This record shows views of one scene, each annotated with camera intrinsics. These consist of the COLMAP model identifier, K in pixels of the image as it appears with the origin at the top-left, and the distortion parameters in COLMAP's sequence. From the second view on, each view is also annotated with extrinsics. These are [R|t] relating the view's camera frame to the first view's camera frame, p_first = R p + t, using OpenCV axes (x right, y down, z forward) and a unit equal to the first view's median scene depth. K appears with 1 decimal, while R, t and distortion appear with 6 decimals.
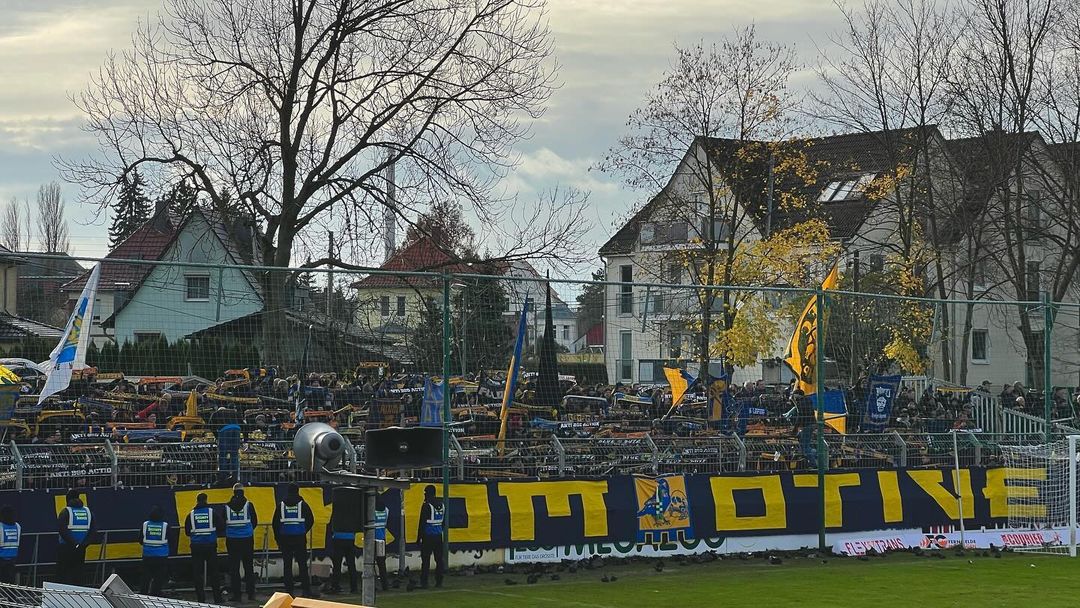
lens RADIAL K [[2429.5, 0, 535.2], [0, 2429.5, 269.1], [0, 0, 1]] dist [0.221484, 0.000000]
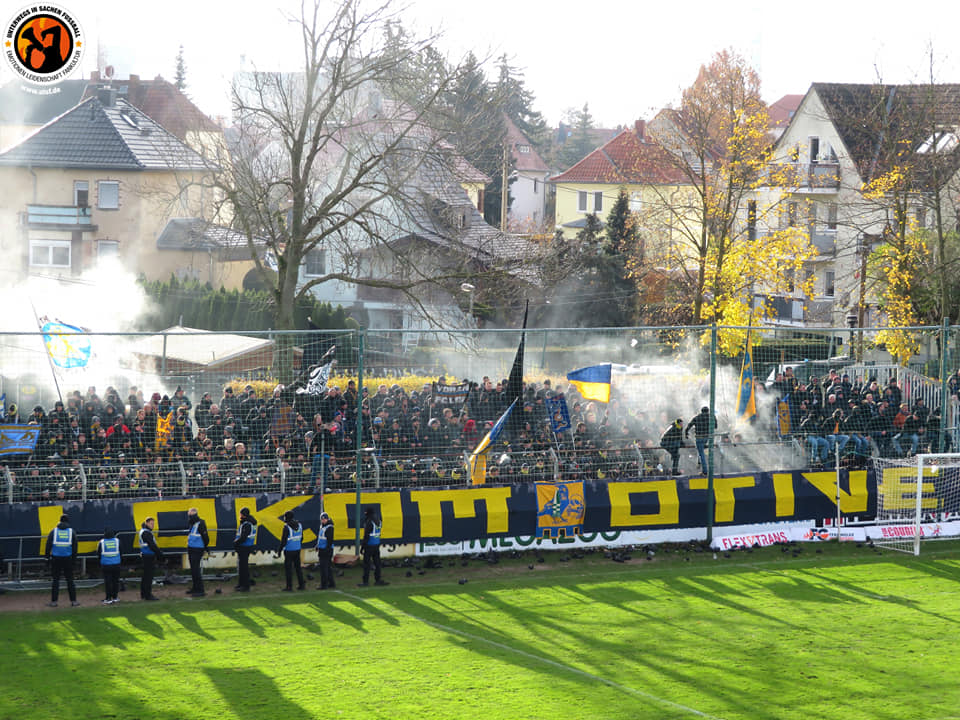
lens RADIAL K [[2657.7, 0, 473.3], [0, 2657.7, 359.2], [0, 0, 1]] dist [0.261475, 0.000000]
pose [[0.985323, 0.027909, -0.168403, 0.213563], [-0.008559, 0.993380, 0.114552, -0.119266], [0.170486, -0.111429, 0.979039, -0.283456]]
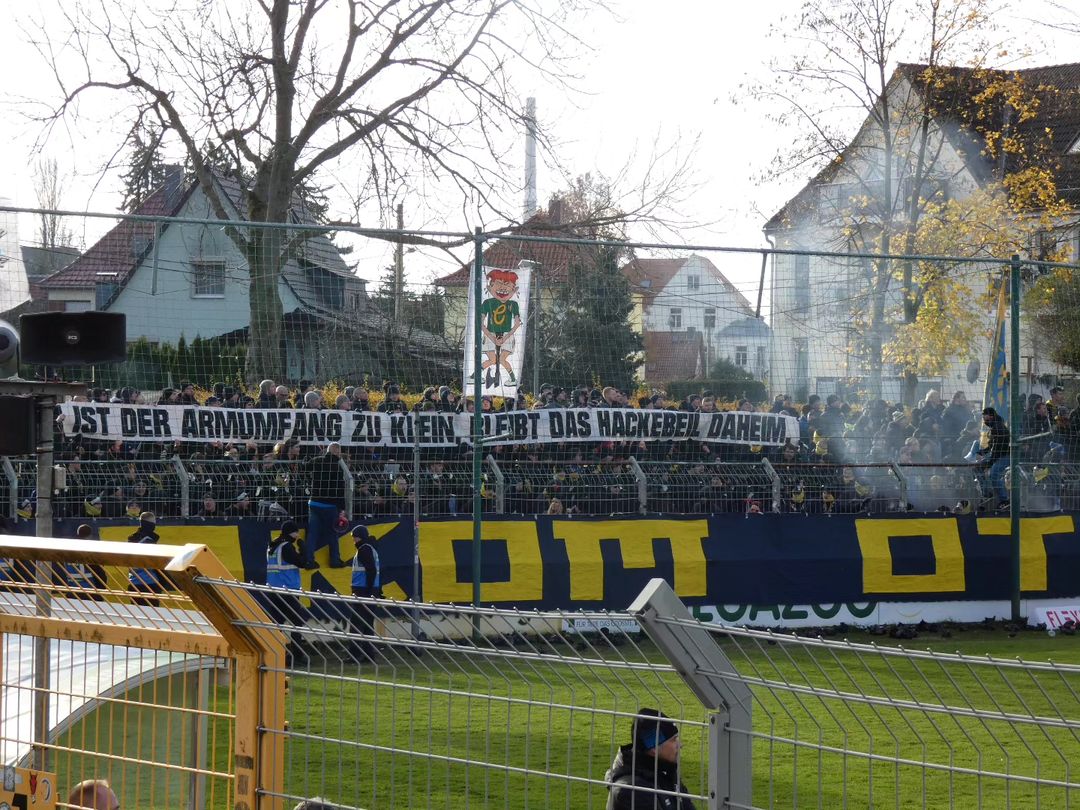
lens RADIAL K [[3397.4, 0, 513.9], [0, 3397.4, 414.0], [0, 0, 1]] dist [0.284337, 0.000000]
pose [[0.997891, 0.001974, -0.064879, 0.034162], [0.000689, 0.999159, 0.040998, 0.012179], [0.064906, -0.040956, 0.997051, -0.010321]]
